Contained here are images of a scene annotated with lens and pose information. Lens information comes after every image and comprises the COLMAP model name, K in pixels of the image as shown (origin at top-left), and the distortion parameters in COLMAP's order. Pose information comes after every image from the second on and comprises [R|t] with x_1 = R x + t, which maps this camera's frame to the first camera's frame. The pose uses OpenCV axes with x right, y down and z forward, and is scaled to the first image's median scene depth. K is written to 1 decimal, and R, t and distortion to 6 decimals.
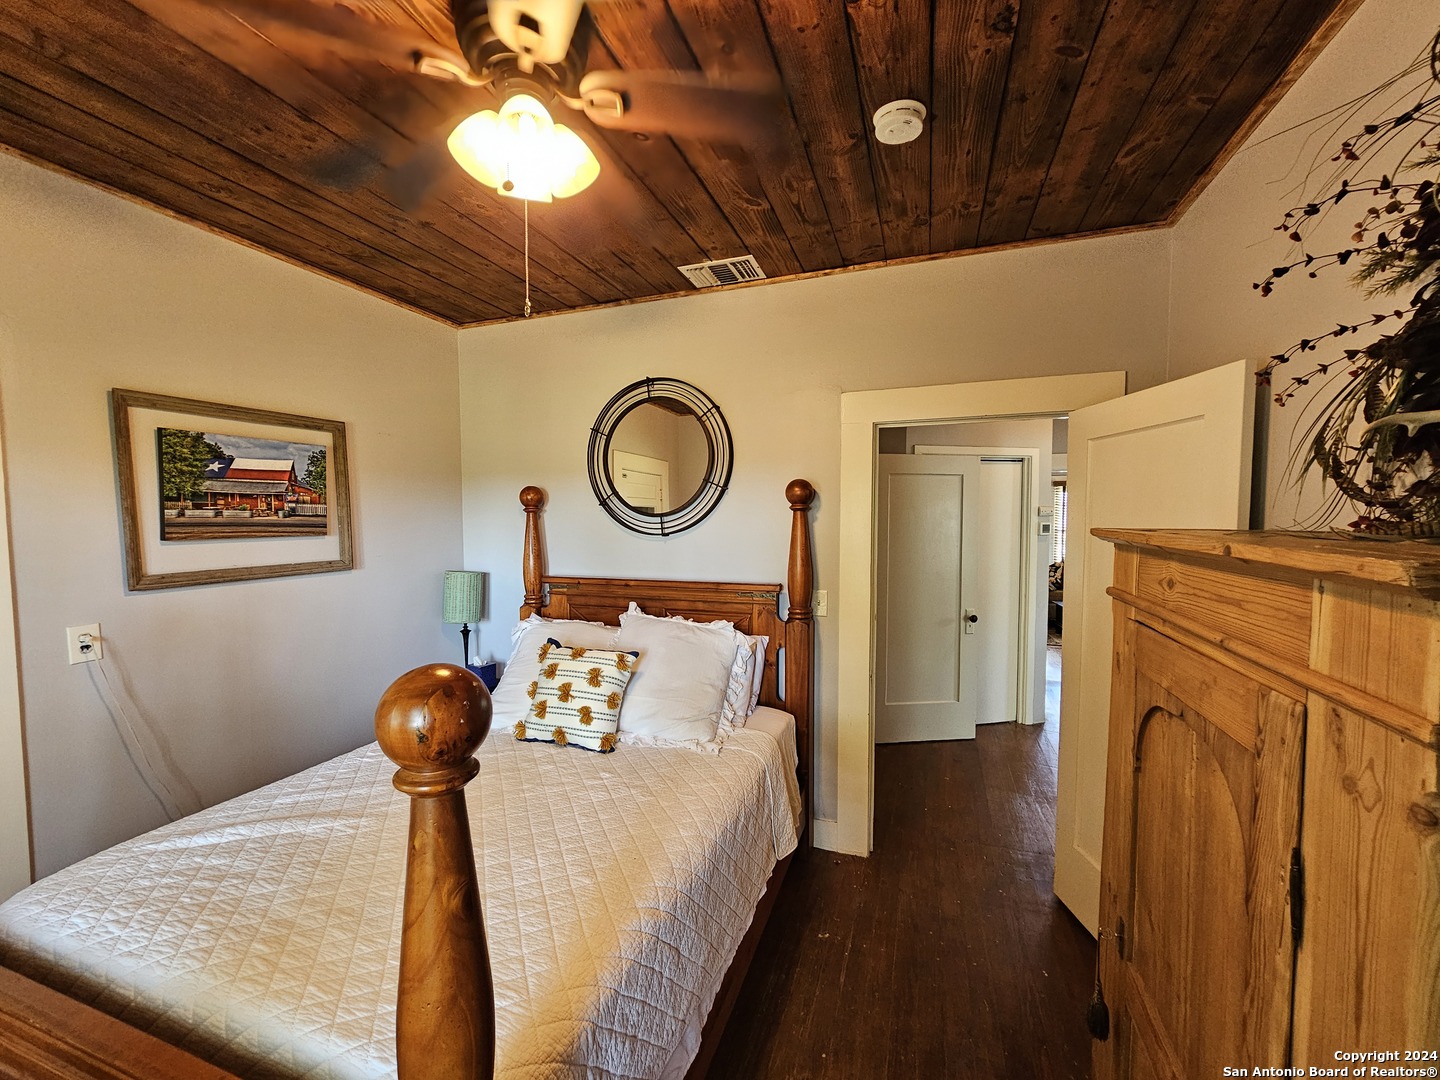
lens RADIAL K [[591.2, 0, 714.9], [0, 591.2, 548.2], [0, 0, 1]] dist [-0.000763, 0.000746]
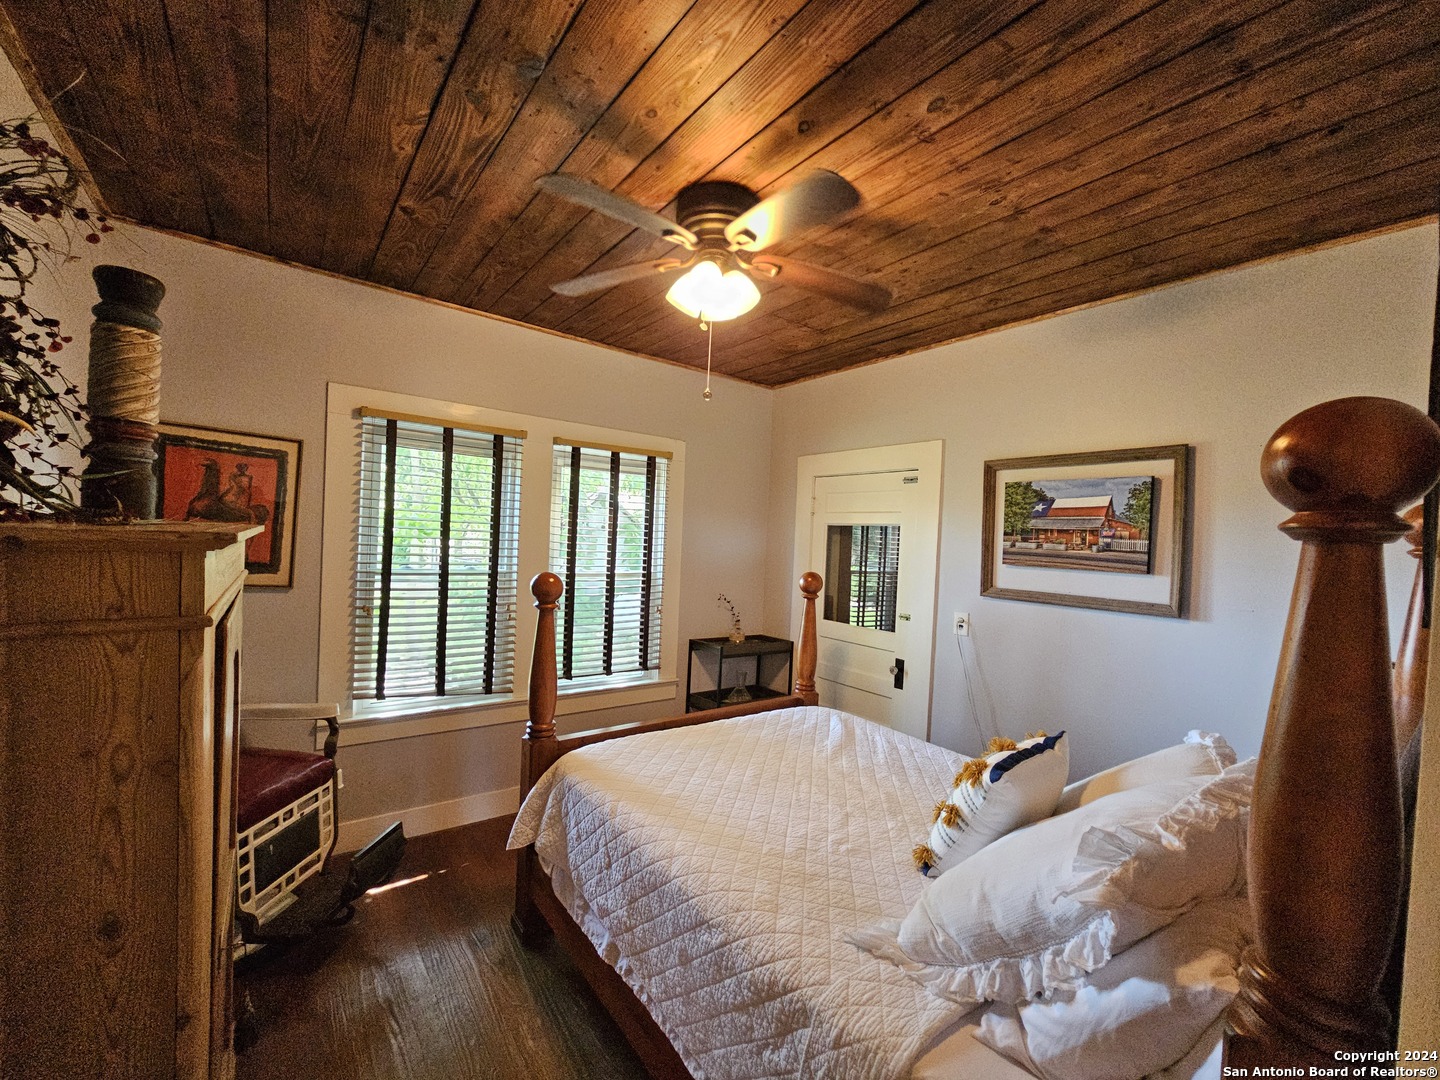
lens RADIAL K [[591.2, 0, 714.9], [0, 591.2, 548.2], [0, 0, 1]] dist [-0.000763, 0.000746]
pose [[-0.546682, -0.000174, -0.837340, 0.540997], [-0.089009, 0.994346, 0.057906, -0.063747], [0.832596, 0.106187, -0.543607, 1.088992]]
